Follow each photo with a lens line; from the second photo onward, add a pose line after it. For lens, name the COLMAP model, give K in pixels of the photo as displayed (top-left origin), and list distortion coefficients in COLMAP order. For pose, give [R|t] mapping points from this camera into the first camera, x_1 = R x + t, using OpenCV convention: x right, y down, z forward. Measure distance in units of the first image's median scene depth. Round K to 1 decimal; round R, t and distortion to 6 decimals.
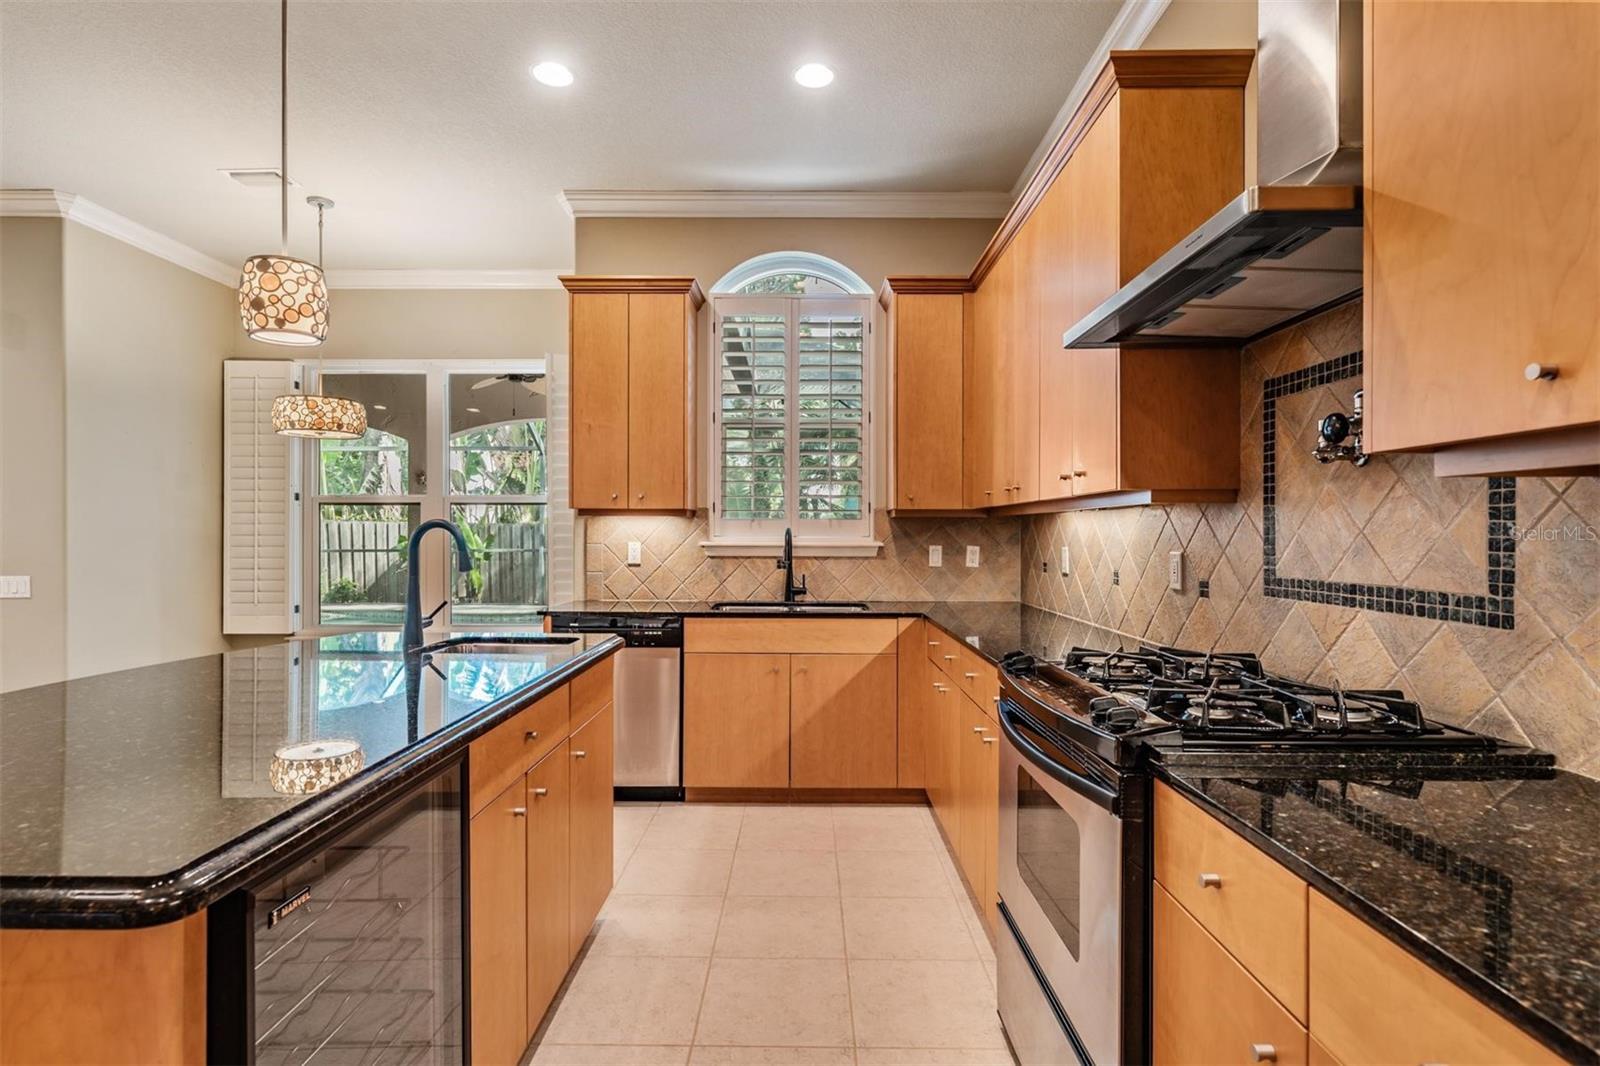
lens RADIAL K [[791.0, 0, 800.0], [0, 791.0, 533.0], [0, 0, 1]] dist [-0.000202, -0.000131]
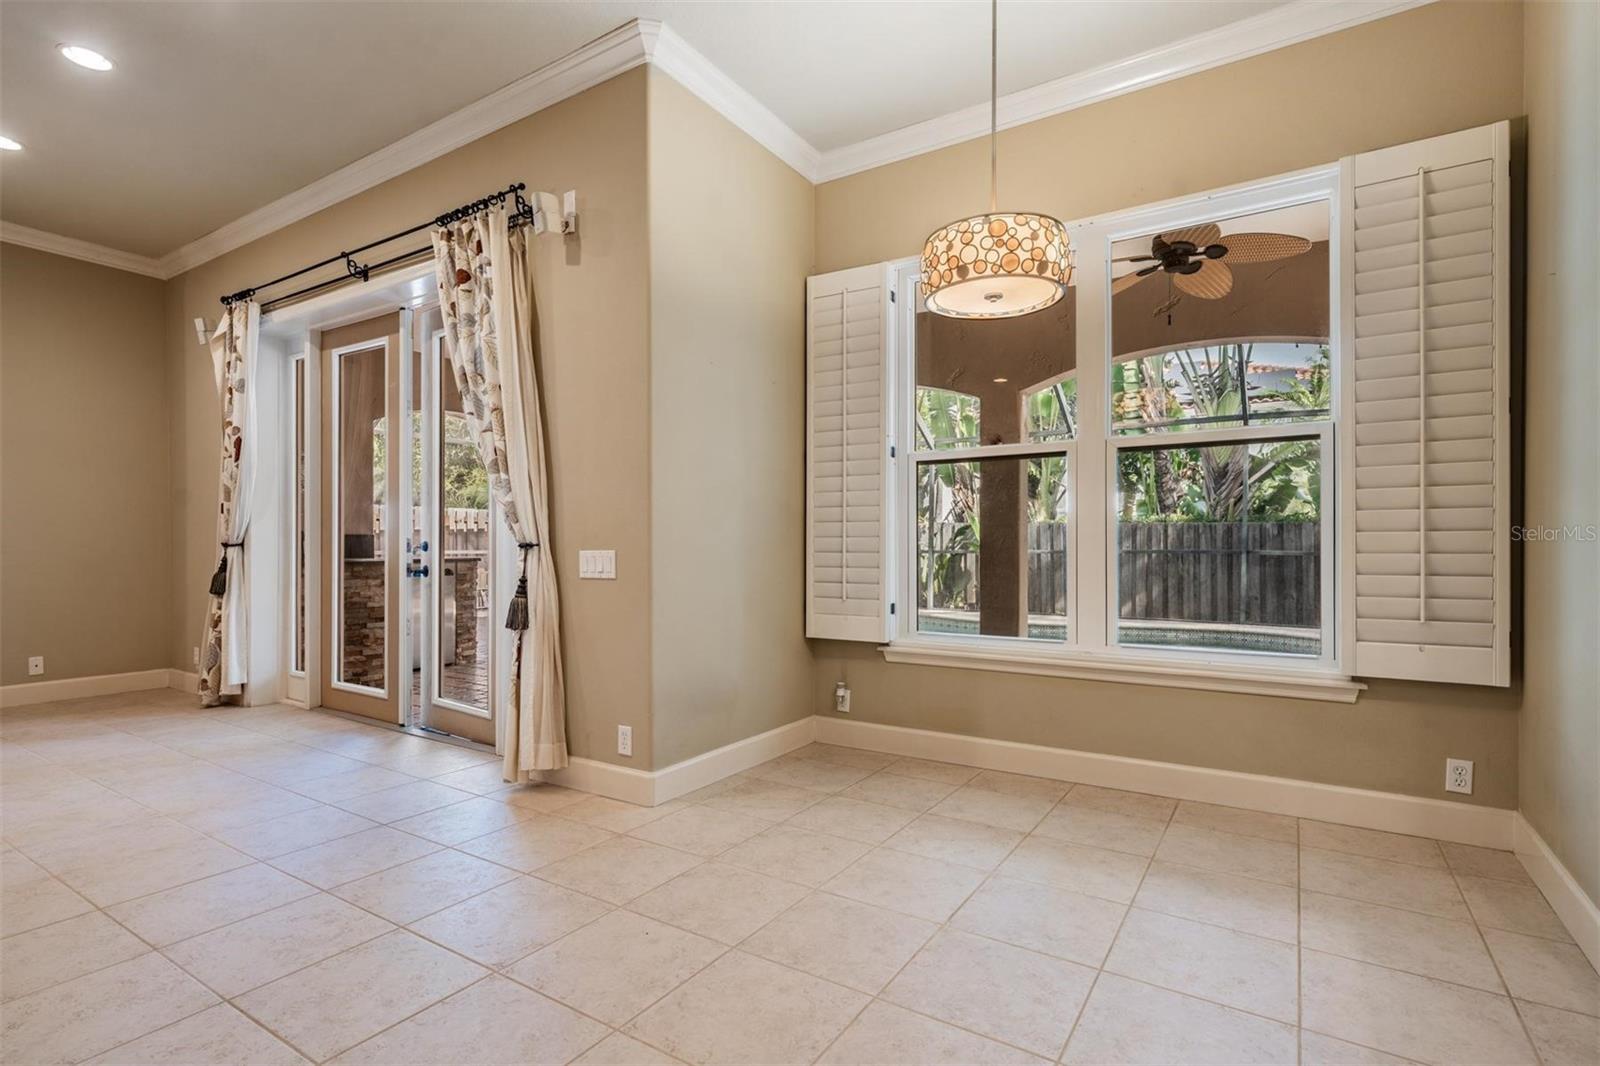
lens RADIAL K [[777.0, 0, 798.0], [0, 777.0, 541.5], [0, 0, 1]] dist [0.001649, 0.000066]
pose [[0.847196, -0.002255, -0.531275, -0.953368], [-0.000649, 0.999986, -0.005280, 0.110262], [0.531280, 0.004818, 0.847183, 1.017979]]
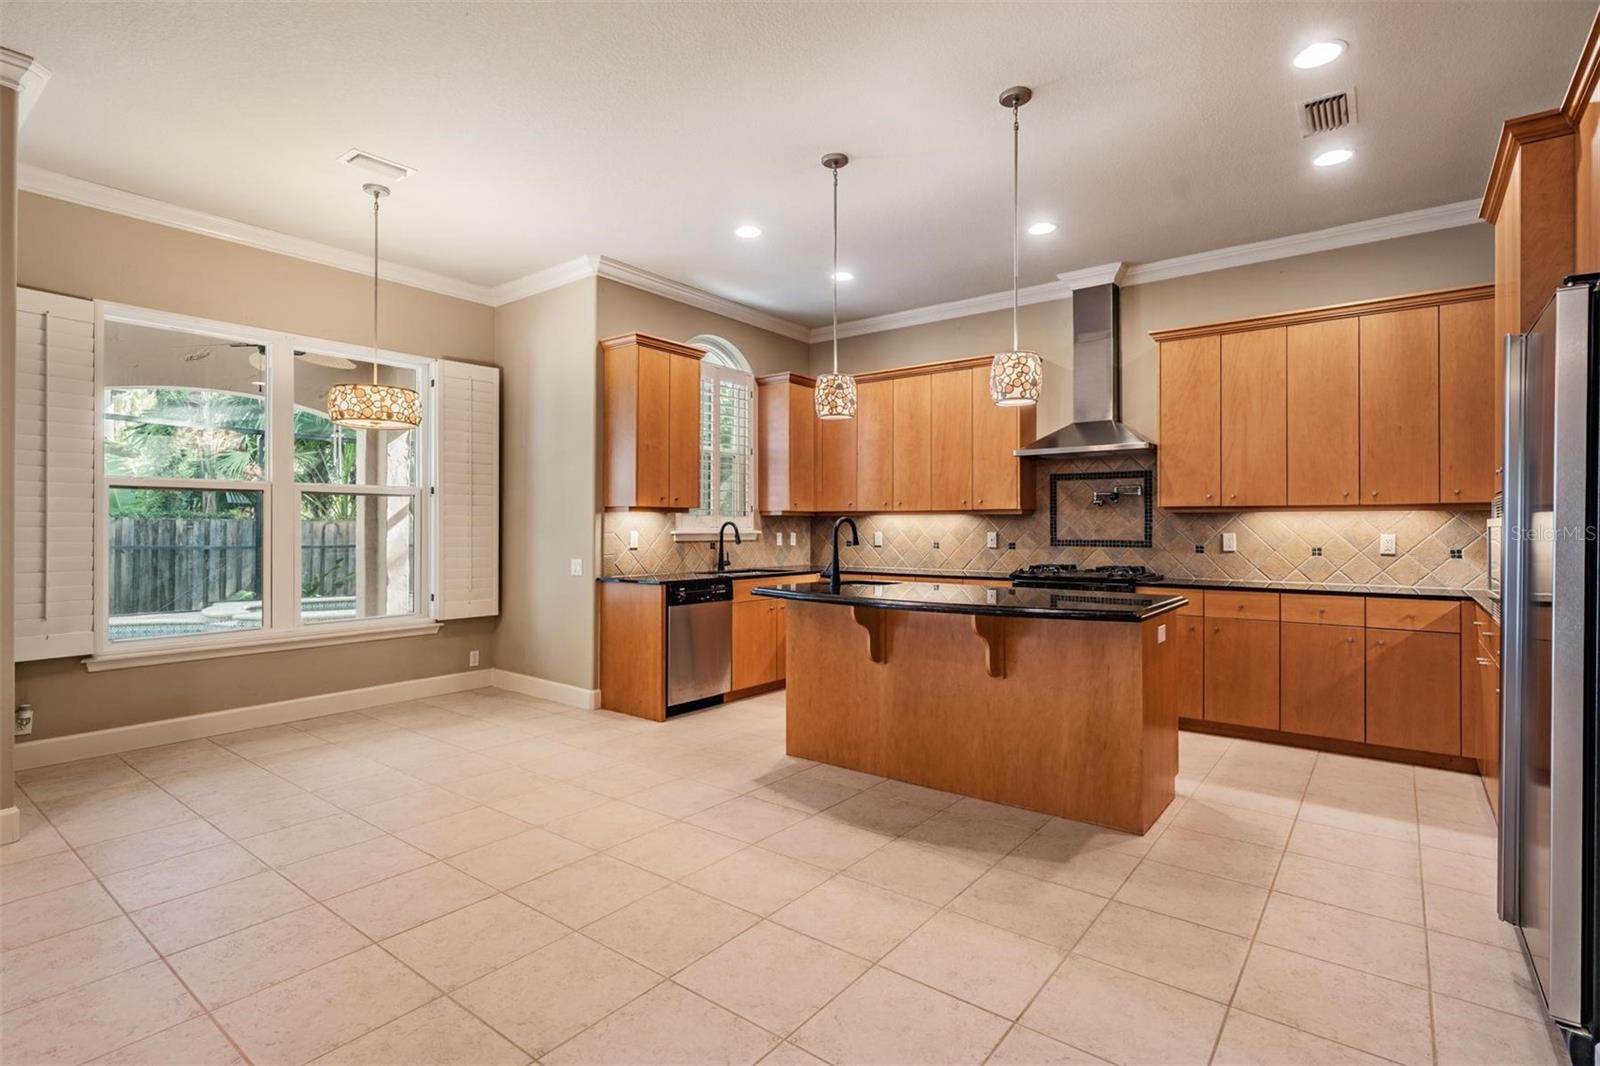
lens RADIAL K [[770.9, 0, 792.5], [0, 770.9, 523.2], [0, 0, 1]] dist [0.000220, -0.000808]
pose [[0.609969, 0.002537, 0.792421, -2.331839], [-0.000151, 0.999995, -0.003085, 0.002204], [-0.792425, 0.001762, 0.609967, 0.002336]]
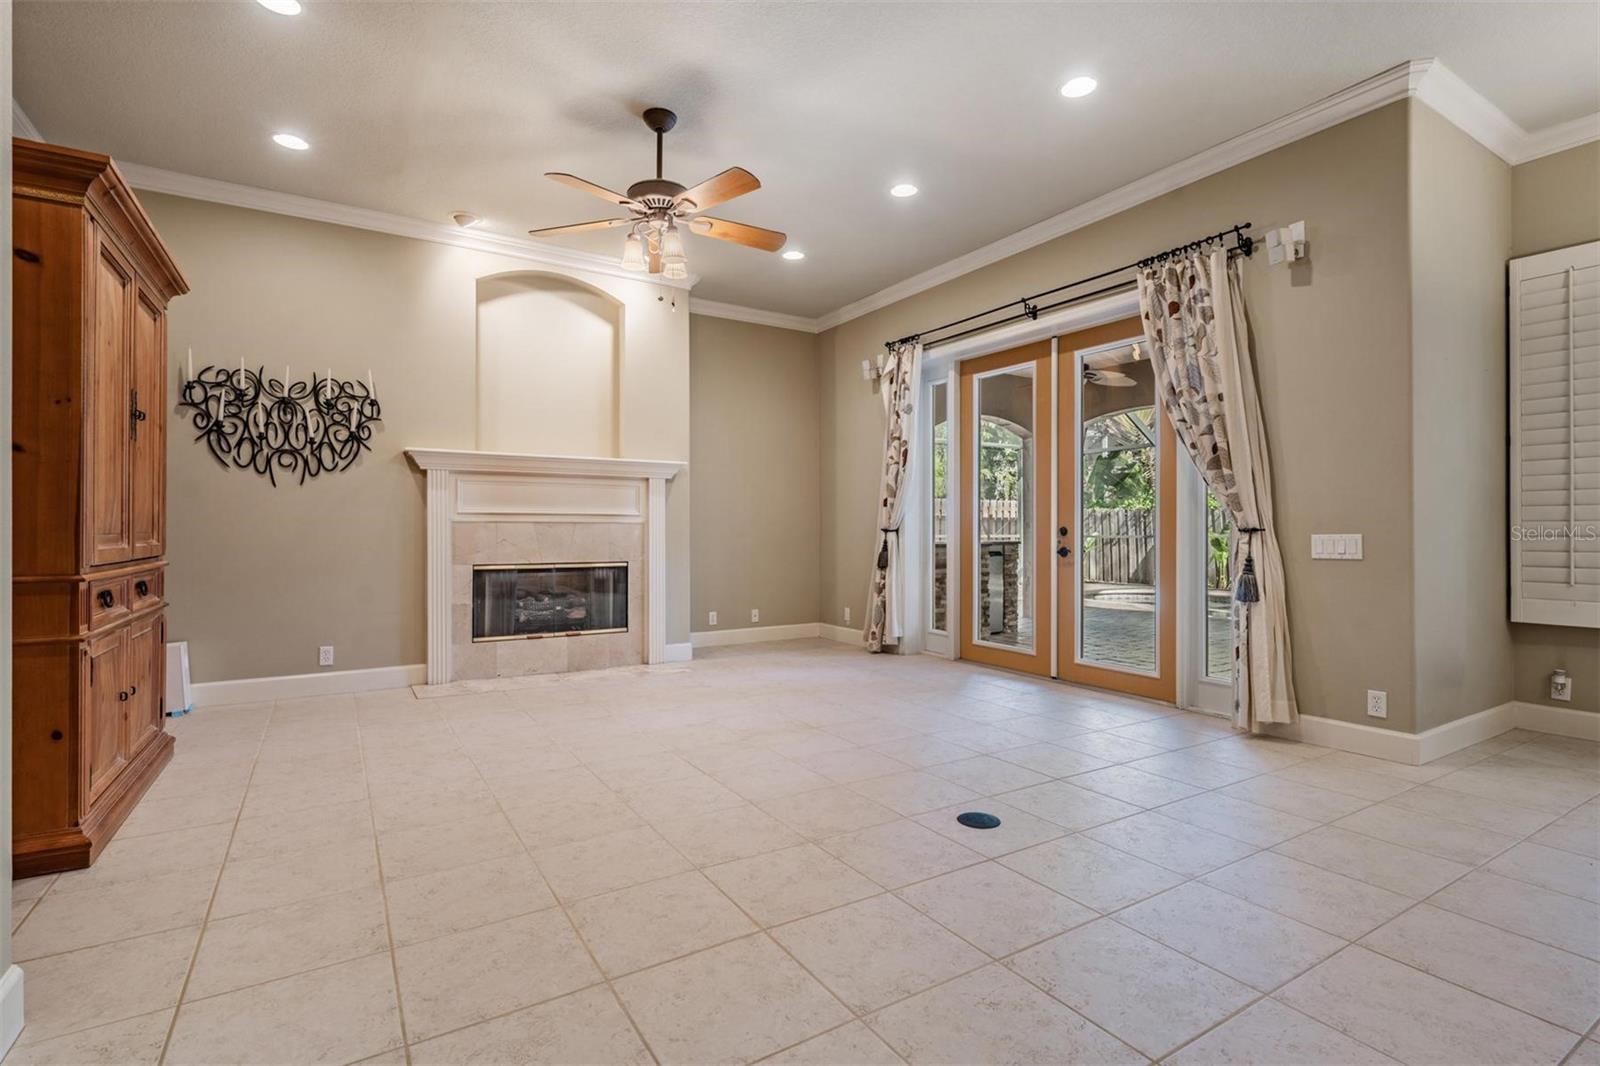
lens RADIAL K [[756.1, 0, 794.9], [0, 756.1, 524.7], [0, 0, 1]] dist [0.000492, -0.000395]
pose [[0.534008, -0.007986, -0.845442, -1.354441], [0.002133, 0.999965, -0.008097, 0.109435], [0.845477, 0.002520, 0.534006, 0.094755]]
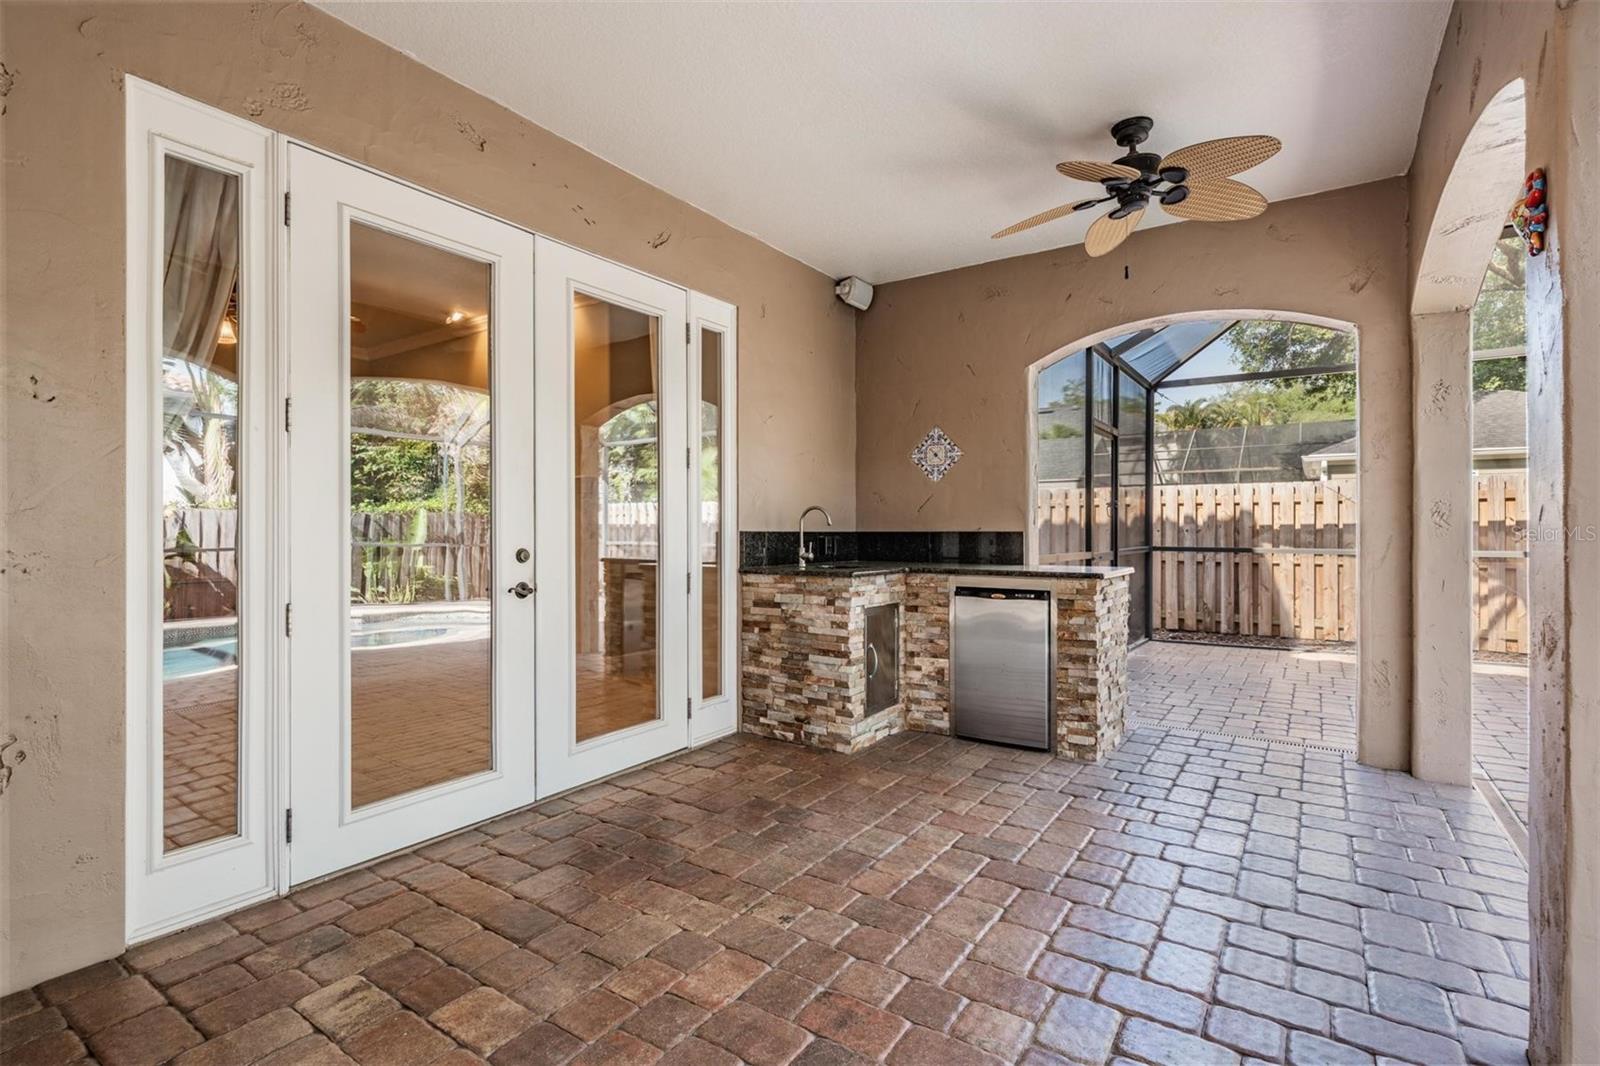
lens RADIAL K [[756.1, 0, 794.9], [0, 756.1, 524.7], [0, 0, 1]] dist [0.000492, -0.000395]
pose [[-0.558726, -0.008434, -0.829309, -2.106041], [-0.001137, 0.999955, -0.009404, 0.061817], [0.829351, -0.004312, -0.558711, 3.783436]]
